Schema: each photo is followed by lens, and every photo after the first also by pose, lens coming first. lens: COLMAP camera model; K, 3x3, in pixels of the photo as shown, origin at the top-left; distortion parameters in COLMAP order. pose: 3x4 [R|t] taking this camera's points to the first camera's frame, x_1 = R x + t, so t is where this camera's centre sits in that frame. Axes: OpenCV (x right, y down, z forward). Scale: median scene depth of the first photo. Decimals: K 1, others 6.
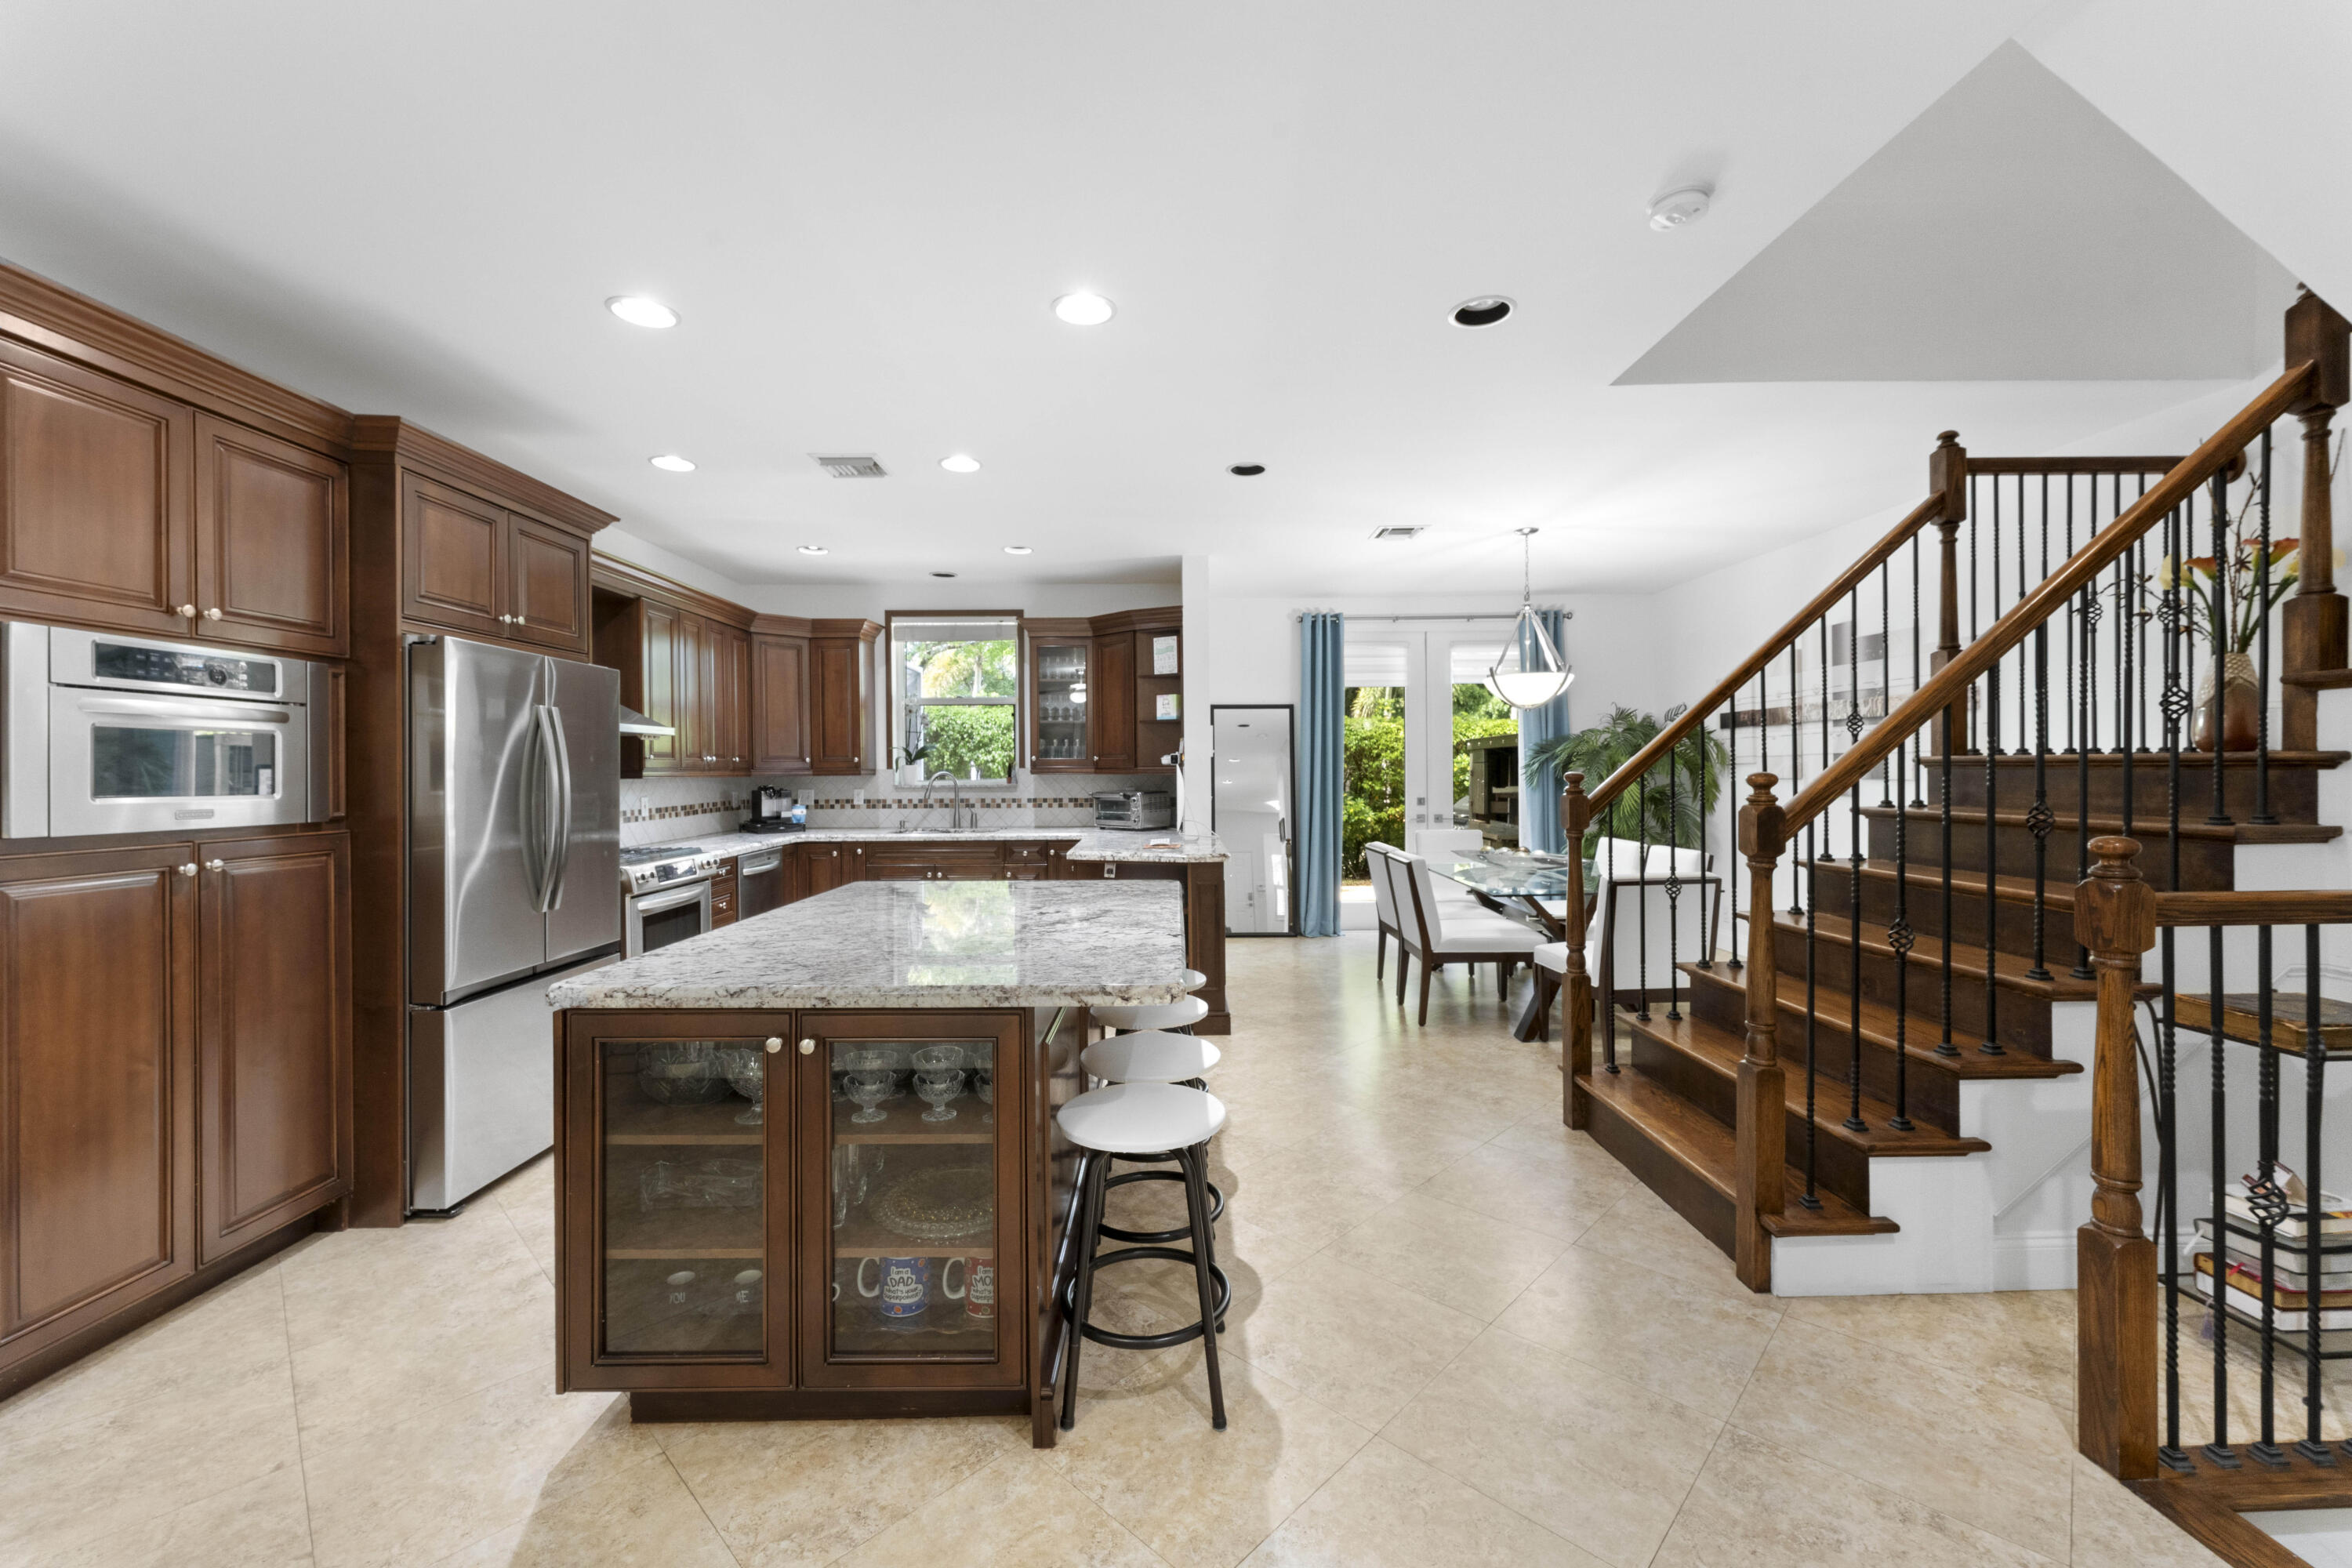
lens RADIAL K [[938.6, 0, 1174.0], [0, 938.6, 777.3], [0, 0, 1]] dist [0.001547, -0.000481]
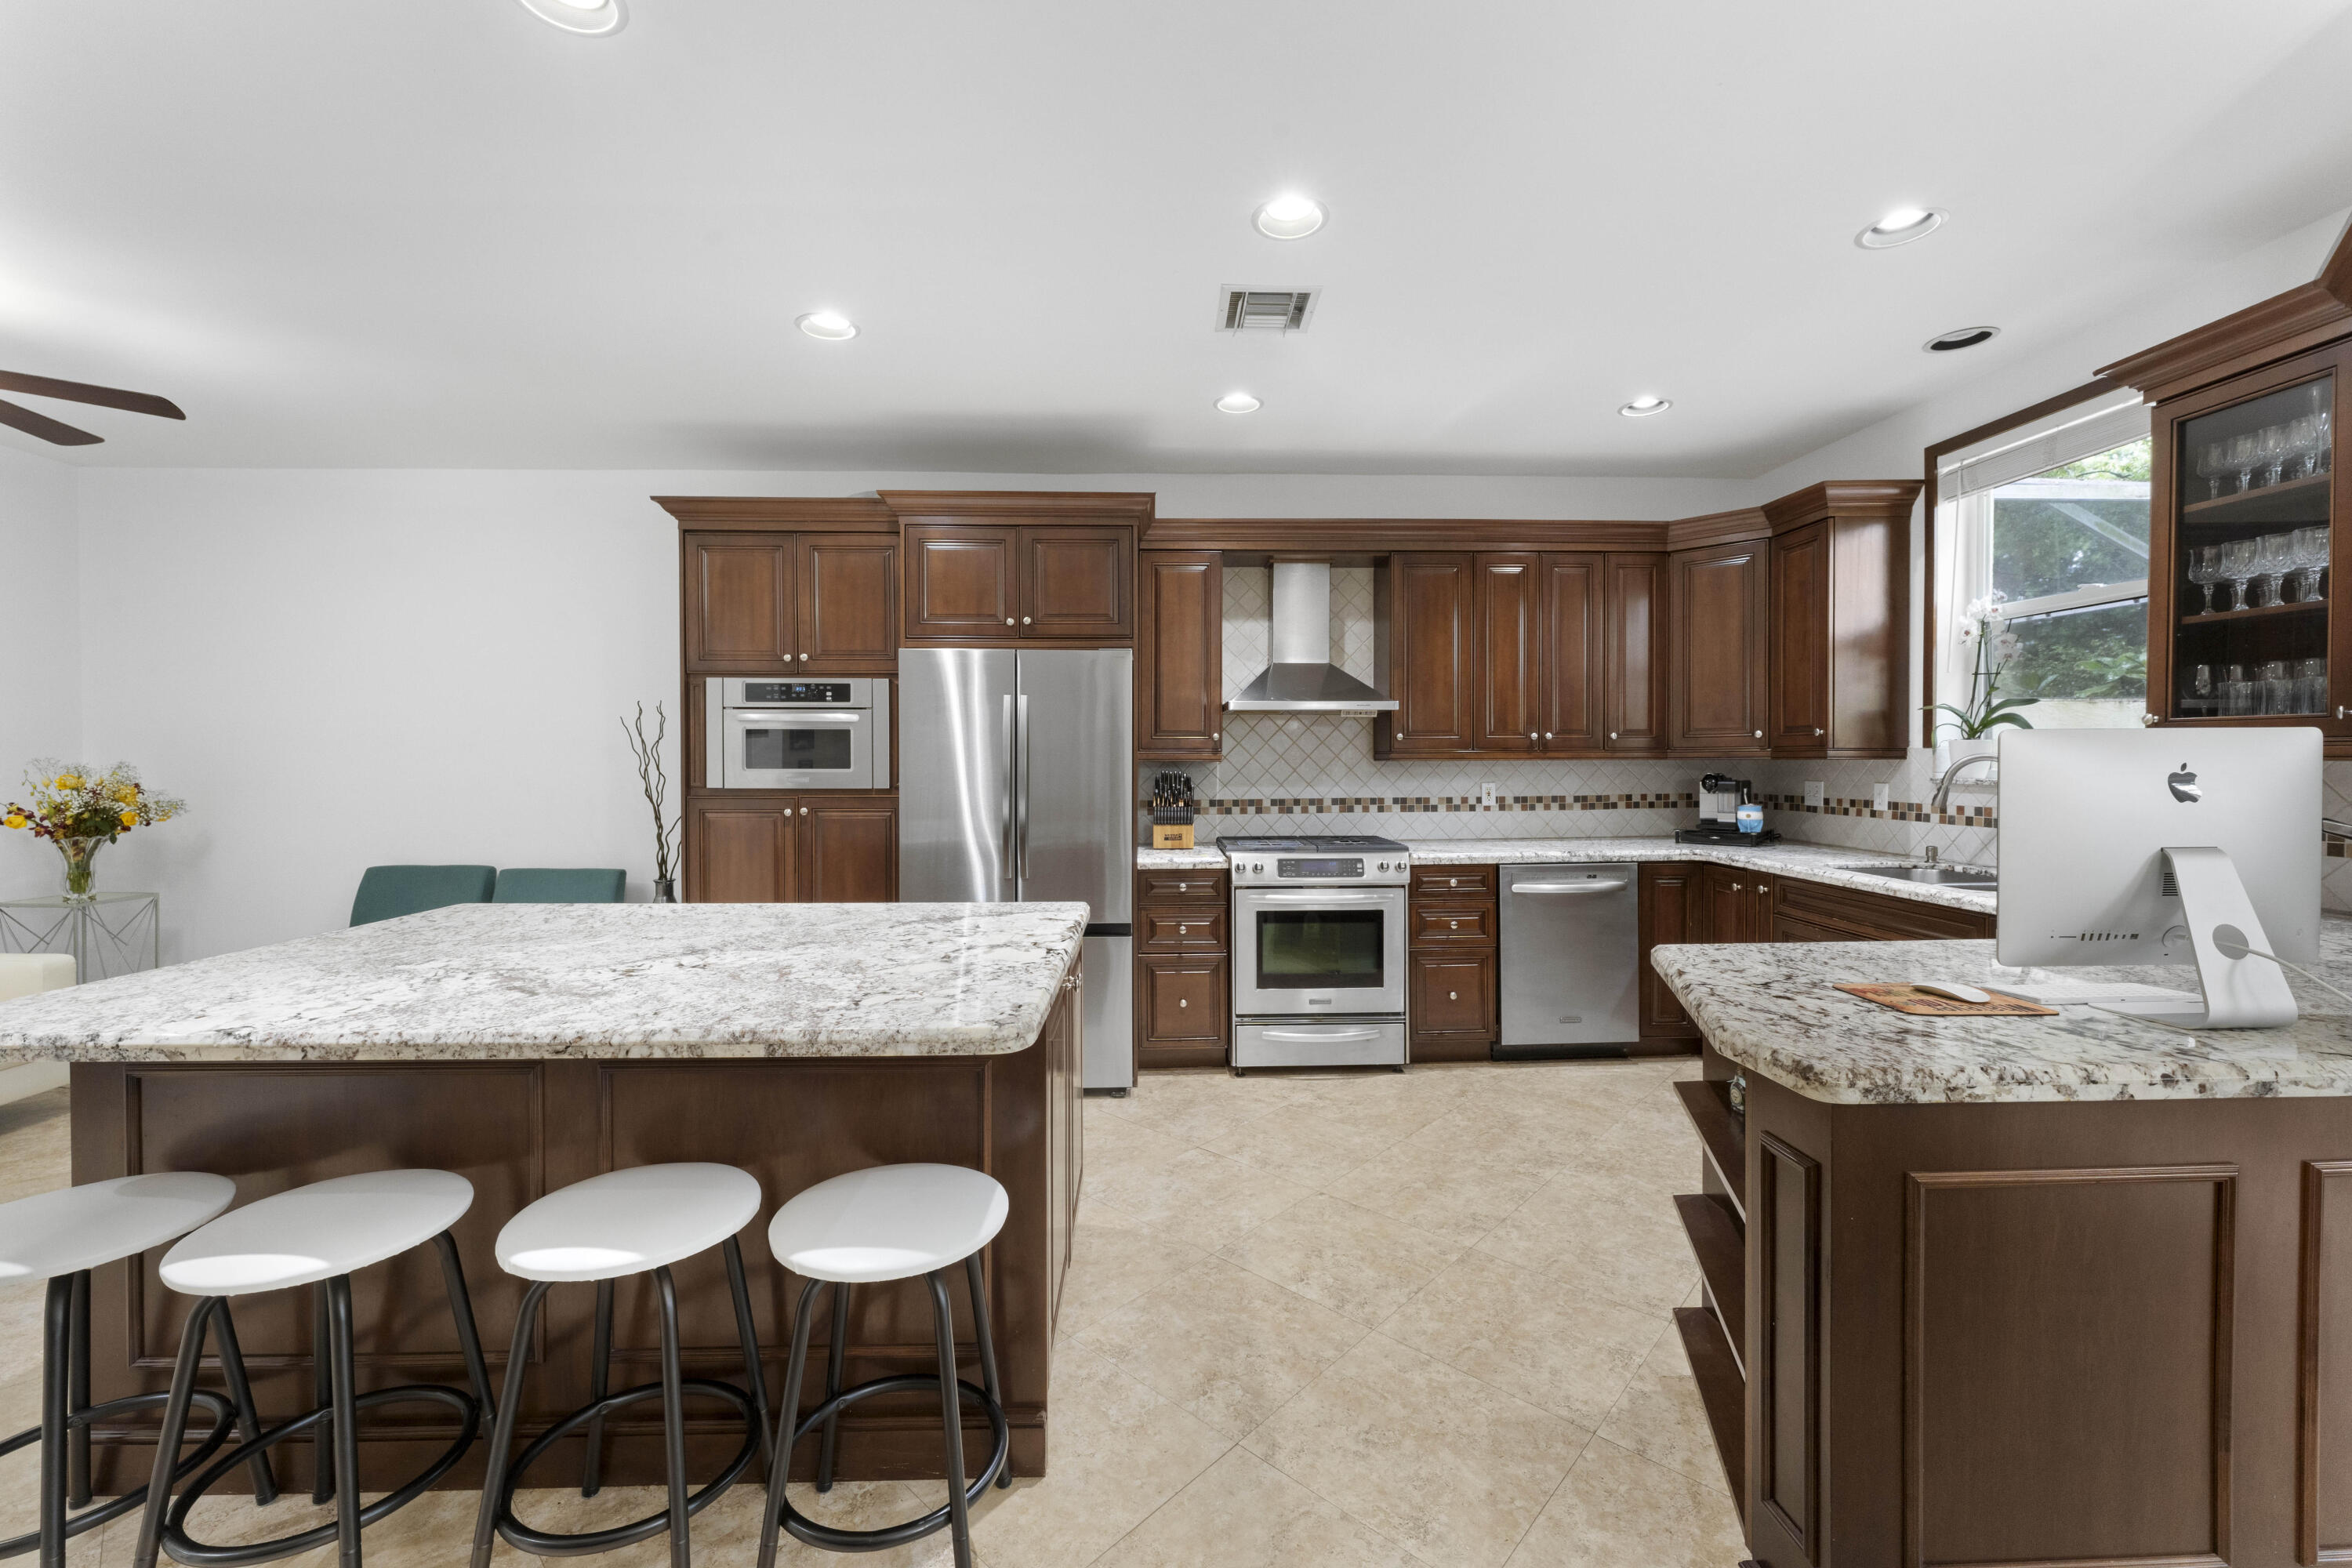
lens RADIAL K [[938.6, 0, 1180.9], [0, 938.6, 772.8], [0, 0, 1]] dist [0.001547, -0.000481]
pose [[0.026009, 0.022117, -0.999417, 0.271013], [-0.004491, 0.999748, 0.022008, -0.005317], [0.999652, 0.003916, 0.026102, 0.702147]]
